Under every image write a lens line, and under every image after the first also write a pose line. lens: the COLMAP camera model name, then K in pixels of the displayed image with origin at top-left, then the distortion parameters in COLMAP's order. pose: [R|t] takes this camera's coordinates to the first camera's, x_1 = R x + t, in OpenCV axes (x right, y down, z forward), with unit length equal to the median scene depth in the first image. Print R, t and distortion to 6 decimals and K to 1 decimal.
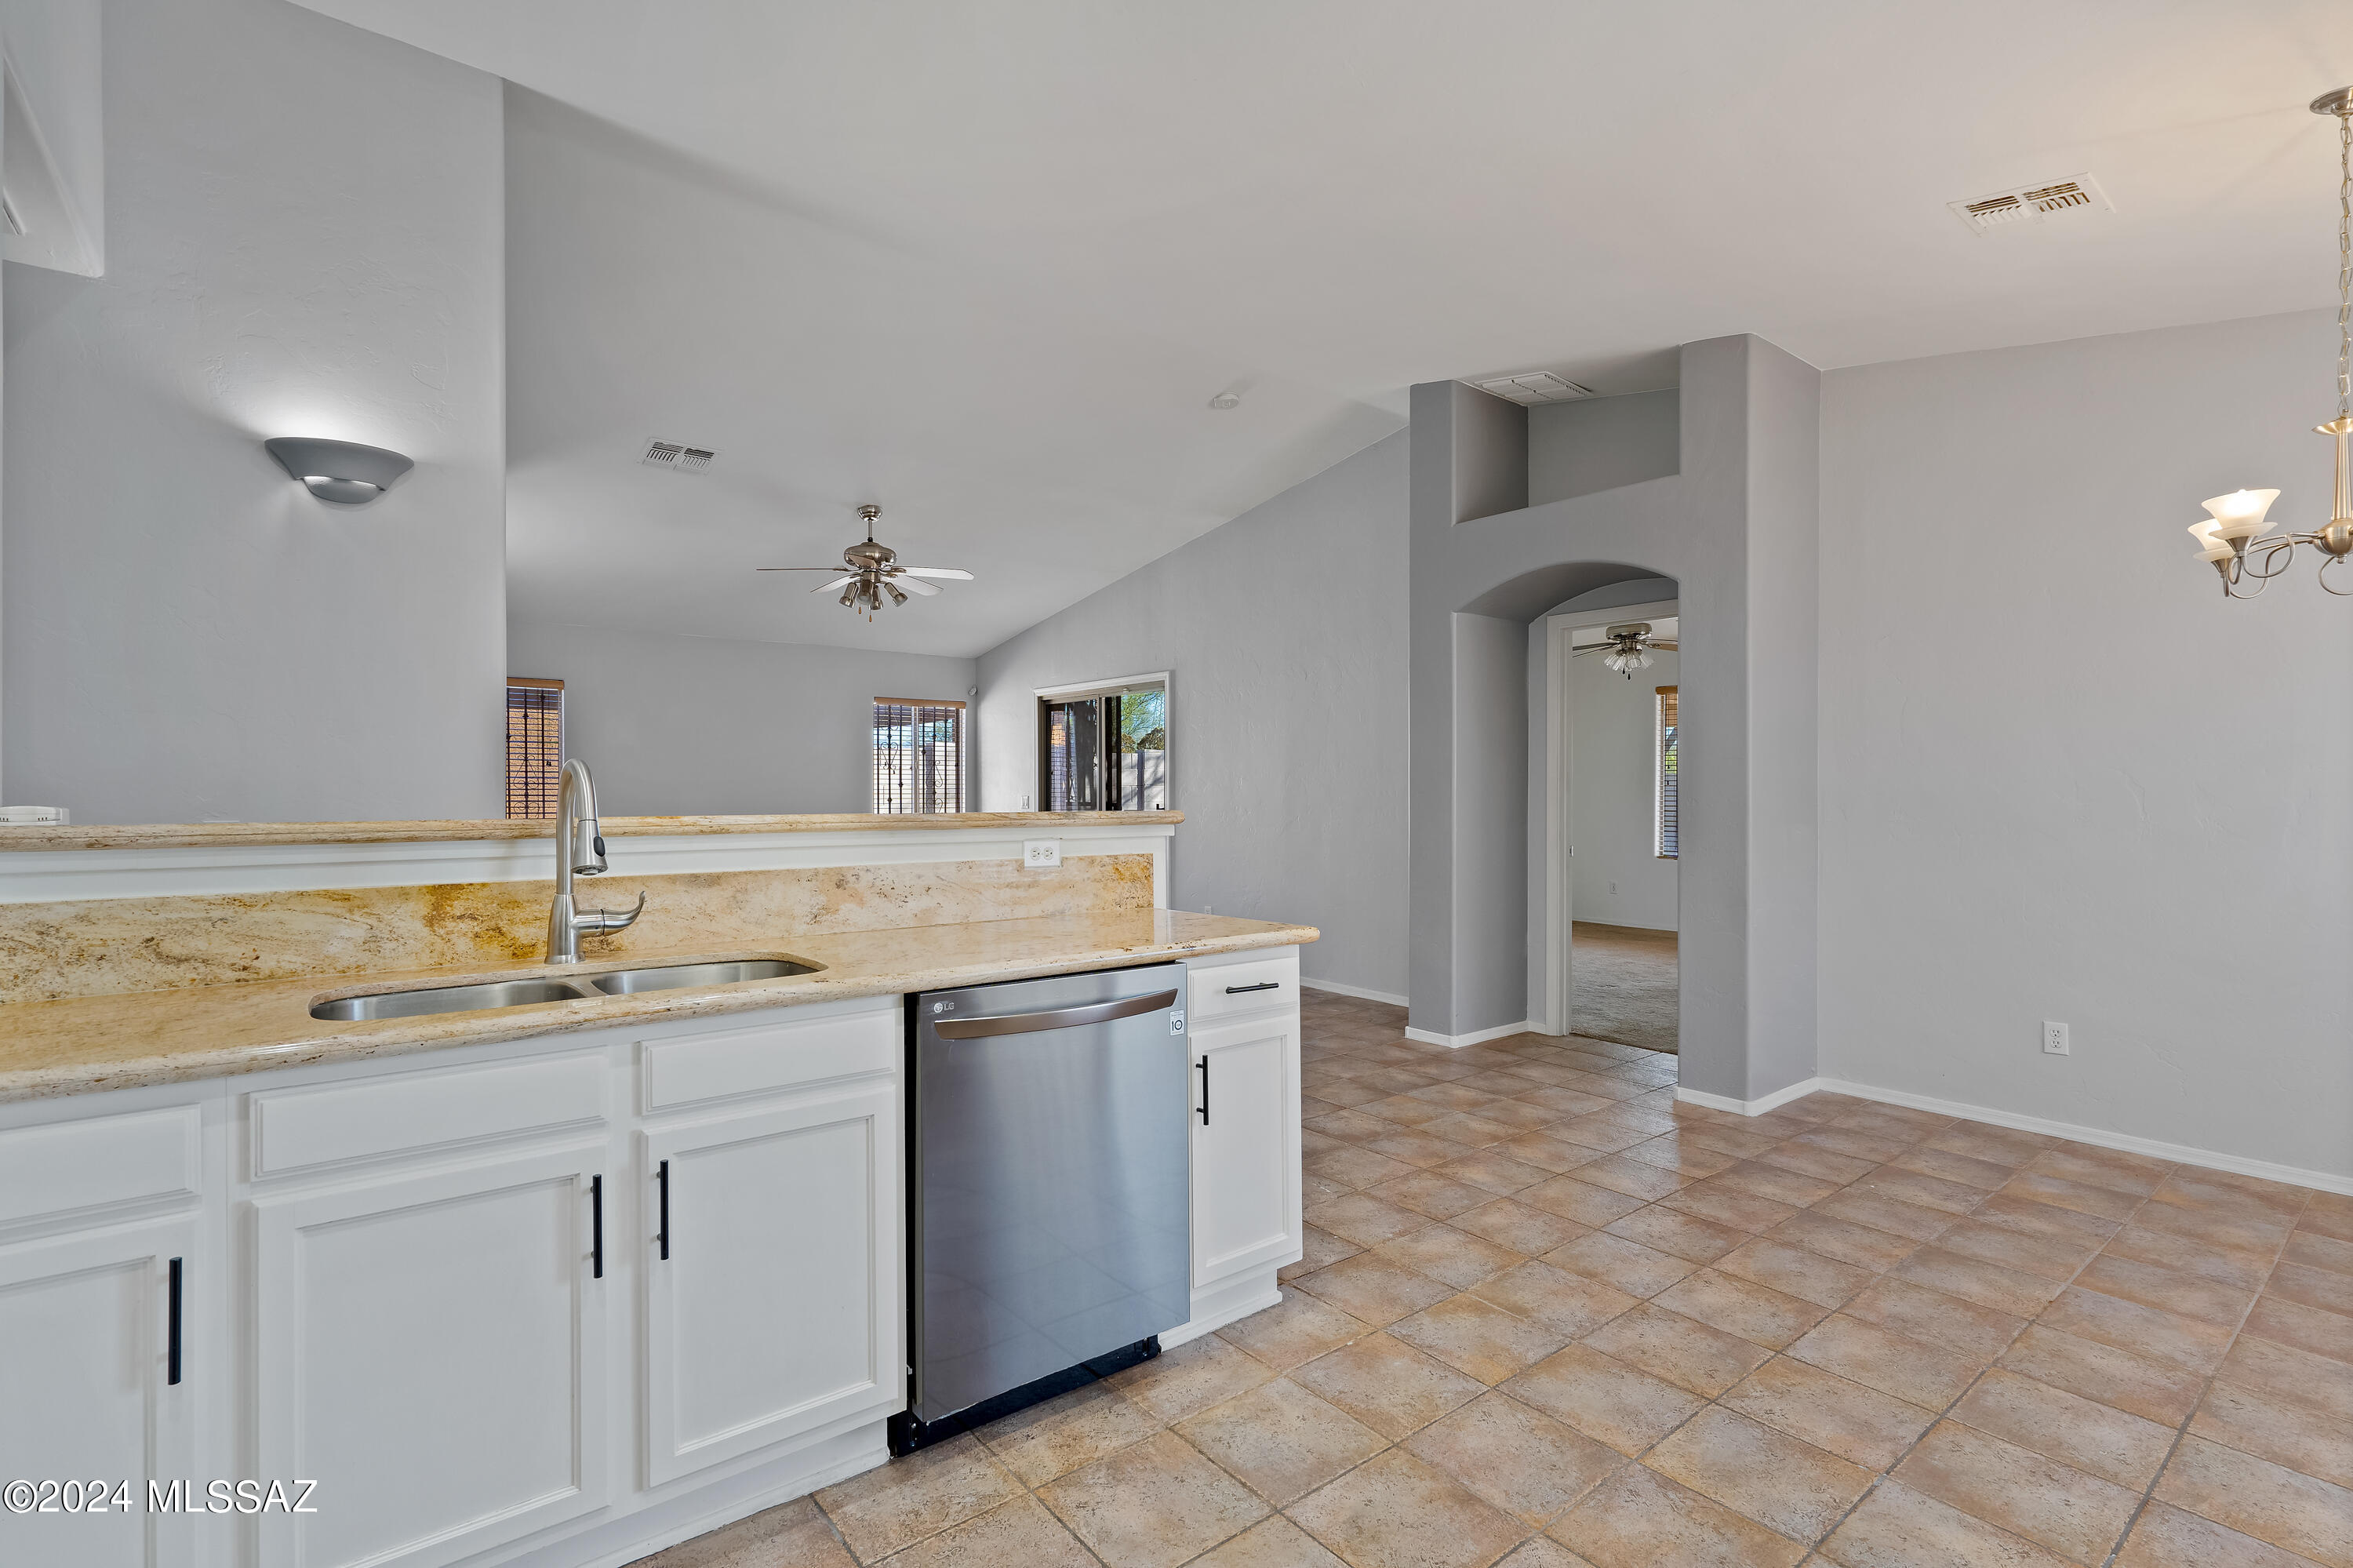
lens RADIAL K [[1090.5, 0, 1170.2], [0, 1090.5, 788.5], [0, 0, 1]] dist [-0.003313, 0.000994]
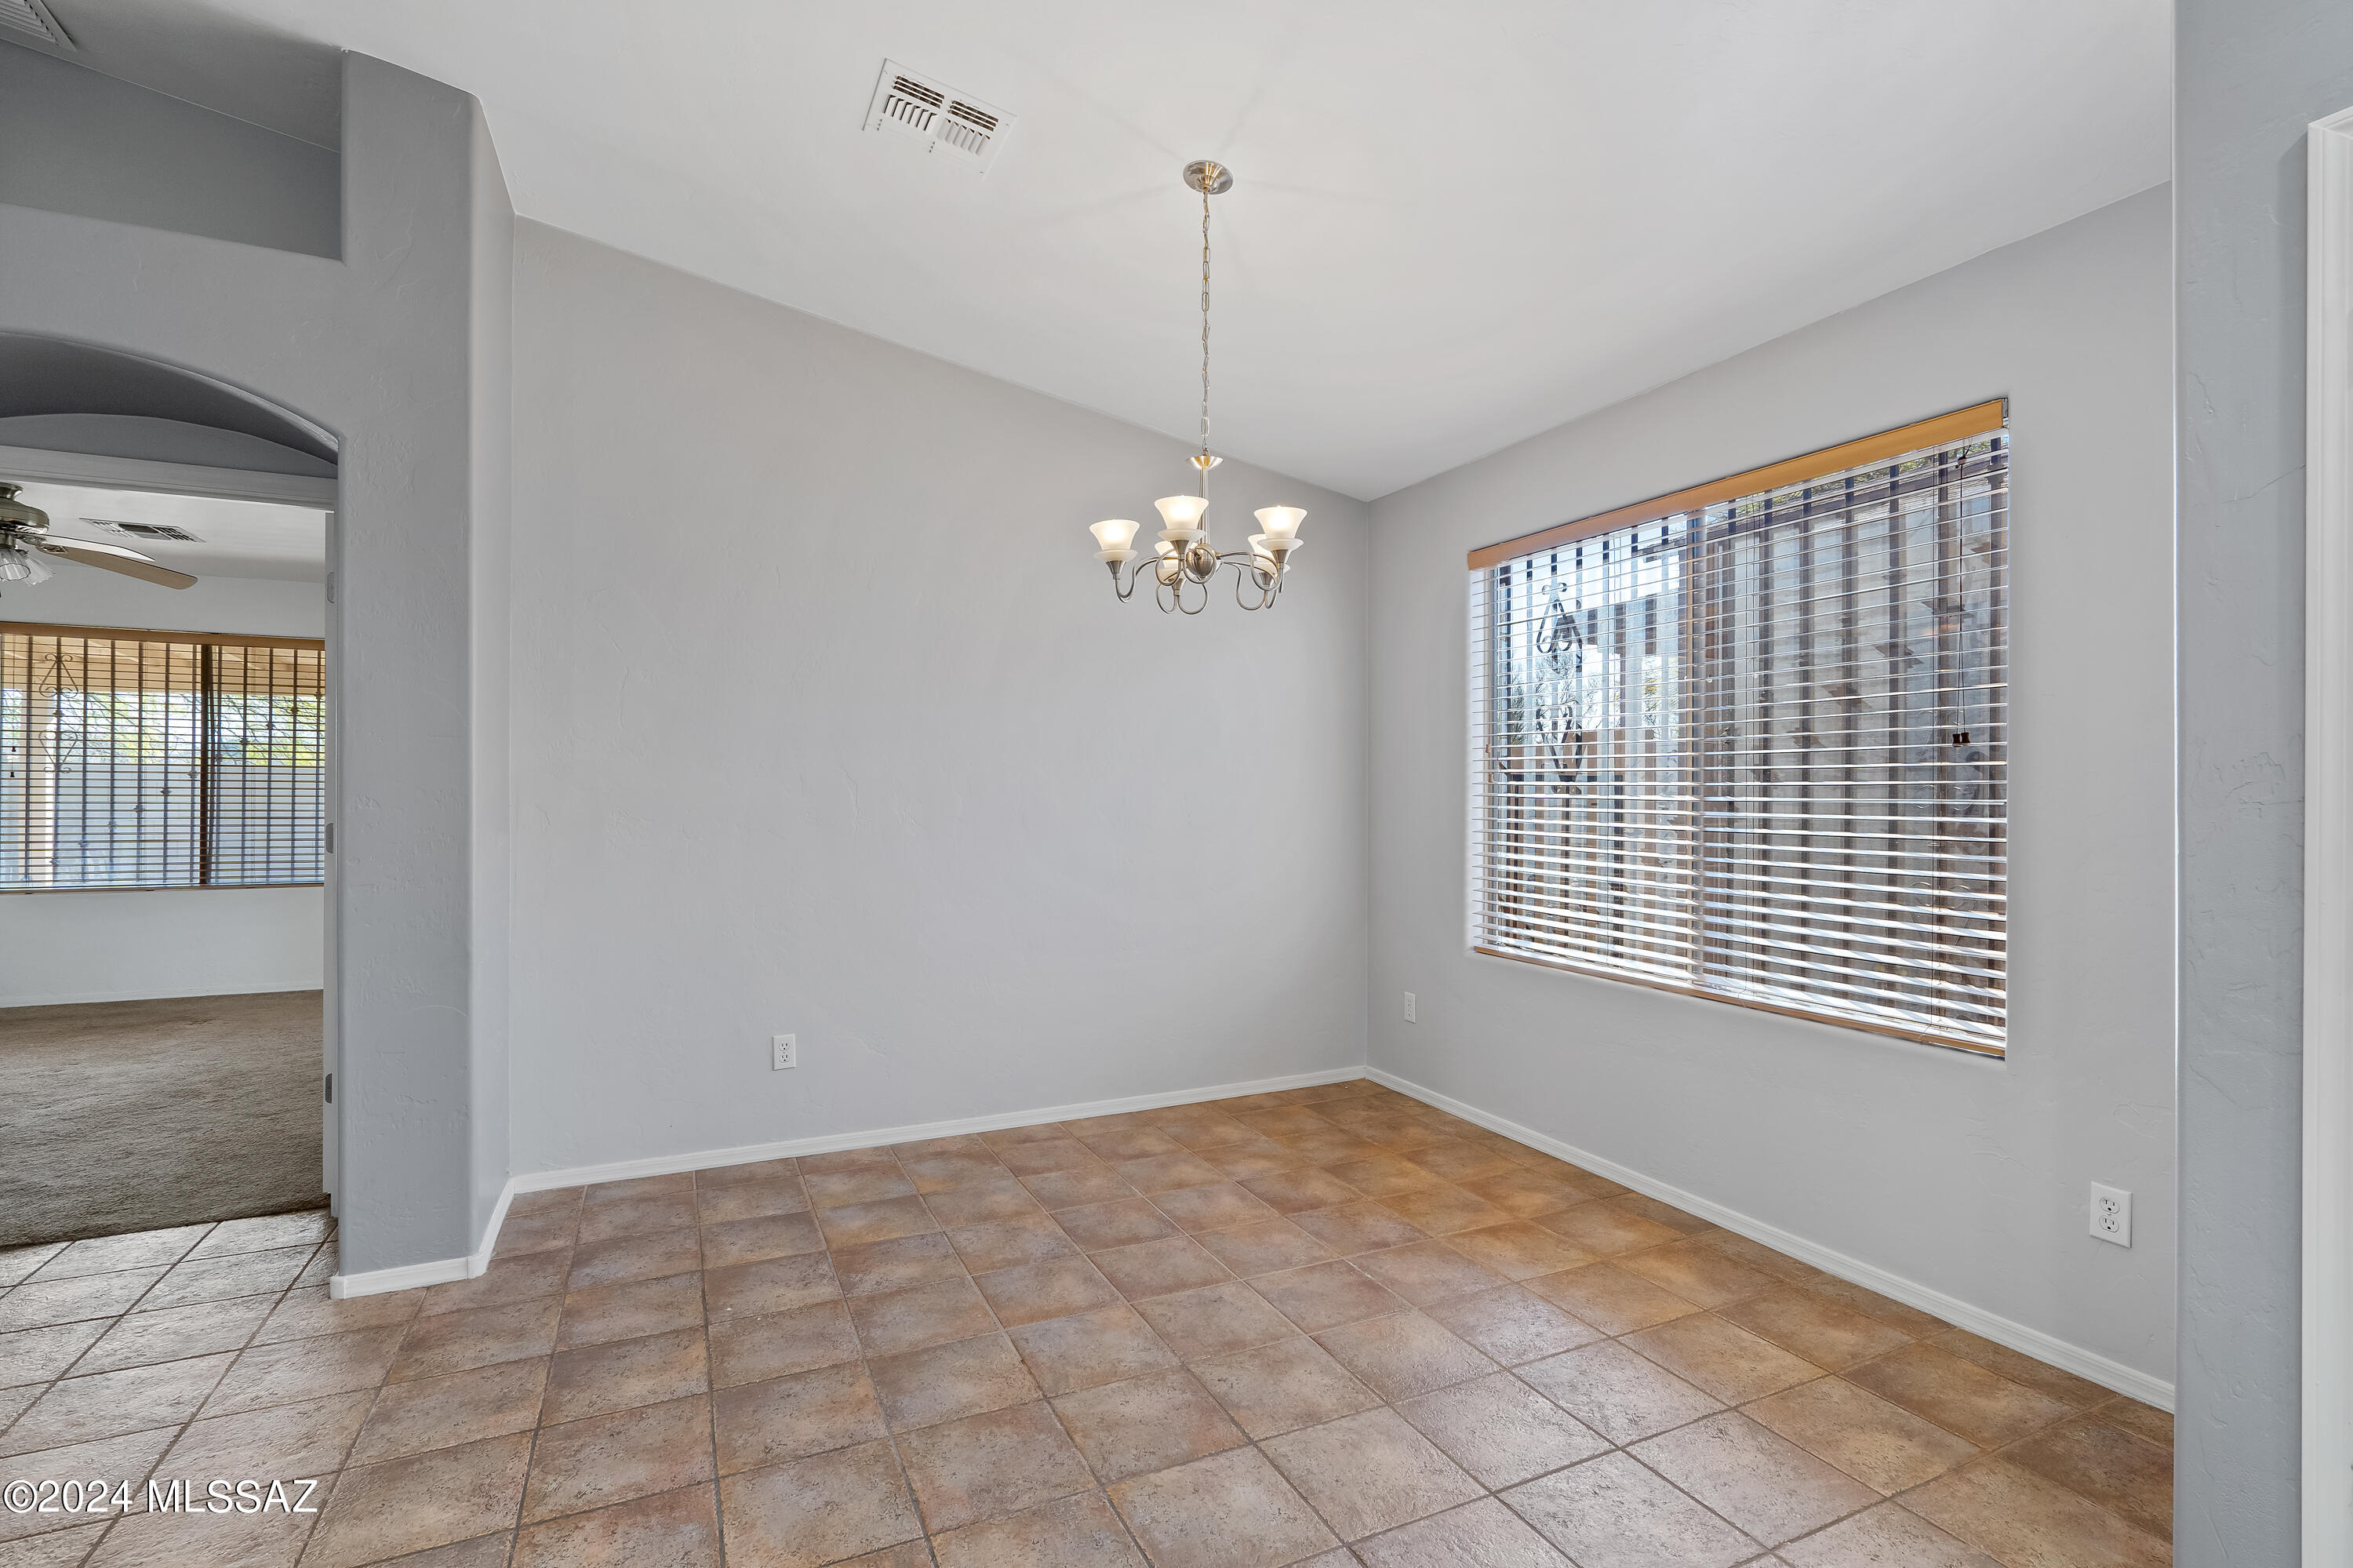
lens RADIAL K [[1090.5, 0, 1170.2], [0, 1090.5, 788.5], [0, 0, 1]] dist [-0.003313, 0.000994]
pose [[0.225969, -0.000106, 0.974134, -0.020490], [-0.001531, 0.999999, 0.000464, 0.004545], [-0.974133, -0.001596, 0.225969, 0.549343]]
